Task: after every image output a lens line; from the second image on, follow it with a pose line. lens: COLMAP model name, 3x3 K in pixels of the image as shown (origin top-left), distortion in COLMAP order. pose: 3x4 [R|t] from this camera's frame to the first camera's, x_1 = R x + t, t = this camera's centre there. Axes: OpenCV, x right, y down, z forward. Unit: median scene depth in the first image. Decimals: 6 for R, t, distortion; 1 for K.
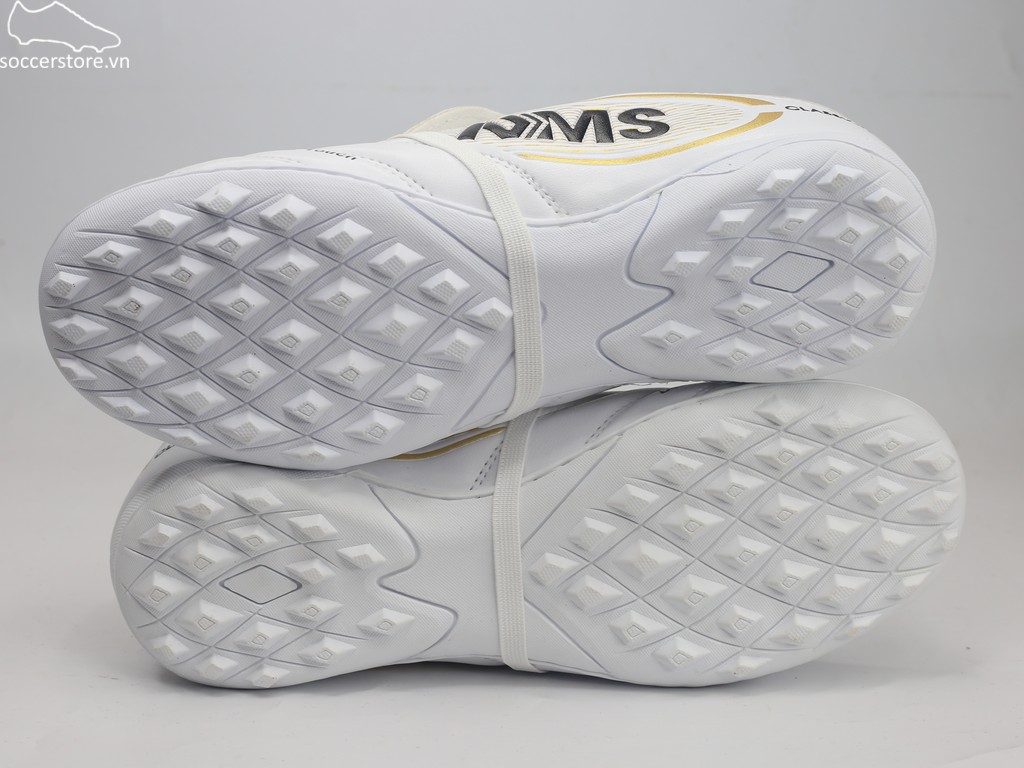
lens RADIAL K [[1931.6, 0, 512.0], [0, 1931.6, 384.0], [0, 0, 1]] dist [-0.157517, 0.278596]
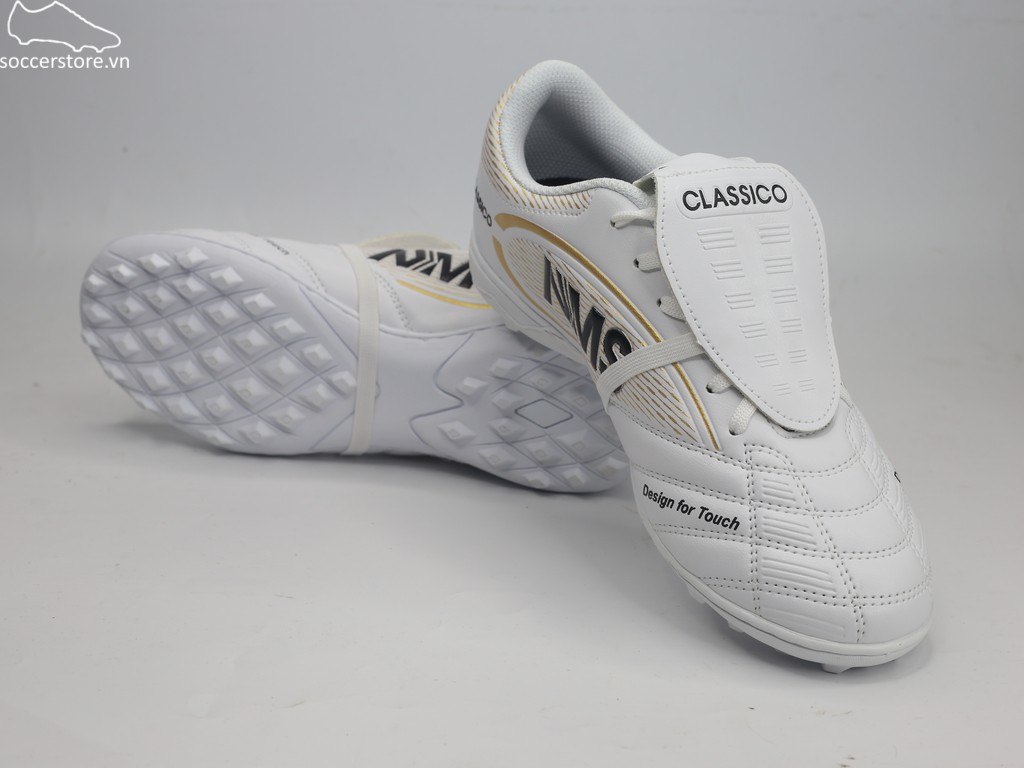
lens RADIAL K [[1931.6, 0, 512.0], [0, 1931.6, 384.0], [0, 0, 1]] dist [-0.157517, 0.278596]
pose [[0.901580, 0.291463, -0.319692, 0.580455], [-0.279944, 0.956463, 0.082522, -0.193171], [0.329826, 0.015096, 0.943921, -0.342788]]
